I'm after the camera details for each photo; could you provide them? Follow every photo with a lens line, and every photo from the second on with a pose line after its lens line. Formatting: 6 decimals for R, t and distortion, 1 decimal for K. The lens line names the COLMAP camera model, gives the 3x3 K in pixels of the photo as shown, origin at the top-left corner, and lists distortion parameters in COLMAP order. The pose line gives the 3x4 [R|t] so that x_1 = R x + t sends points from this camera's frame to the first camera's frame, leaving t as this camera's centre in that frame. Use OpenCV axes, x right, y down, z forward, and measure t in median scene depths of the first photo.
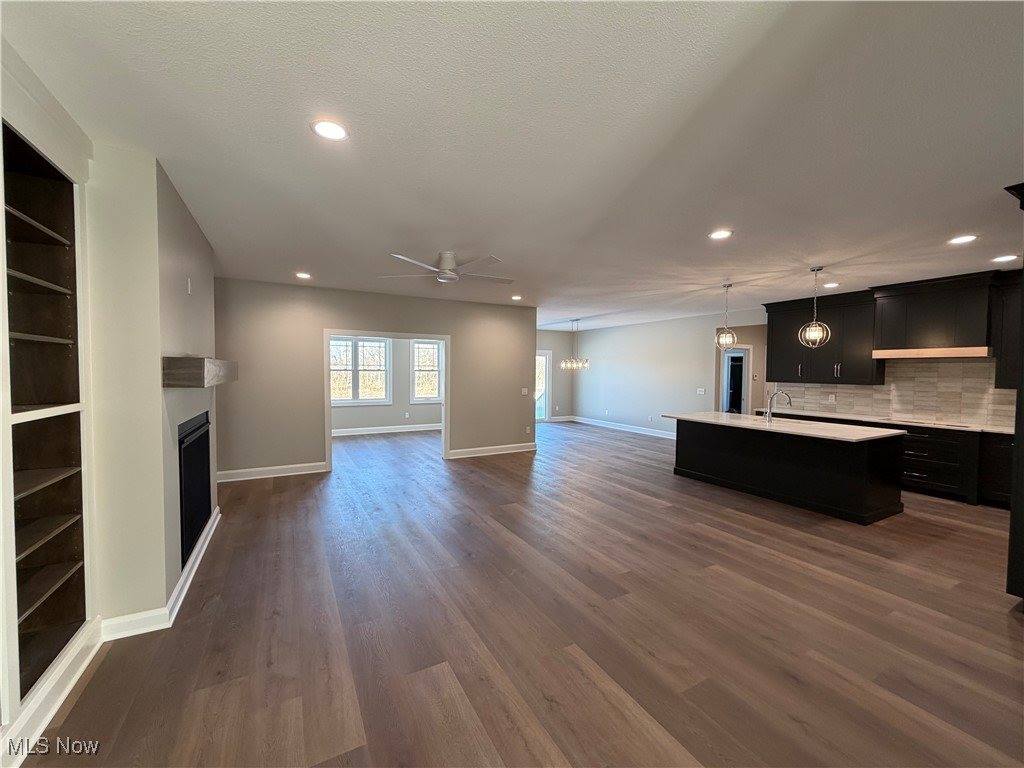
lens RADIAL K [[407.1, 0, 512.0], [0, 407.1, 384.0], [0, 0, 1]] dist [0.000301, 0.000021]
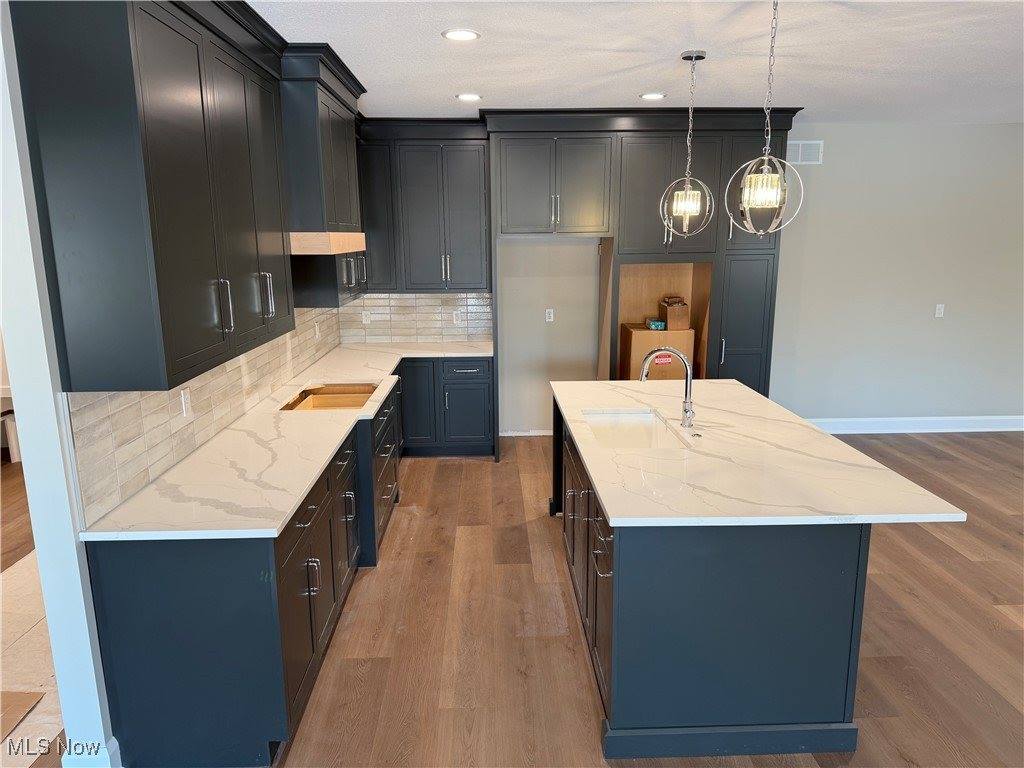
lens RADIAL K [[732.0, 0, 512.0], [0, 732.0, 384.0], [0, 0, 1]] dist [-0.007679, -0.004914]
pose [[-0.889698, -0.087588, 0.448069, 0.537641], [0.020869, 0.972597, 0.231559, -0.118438], [-0.456072, 0.215369, -0.863490, 1.886291]]
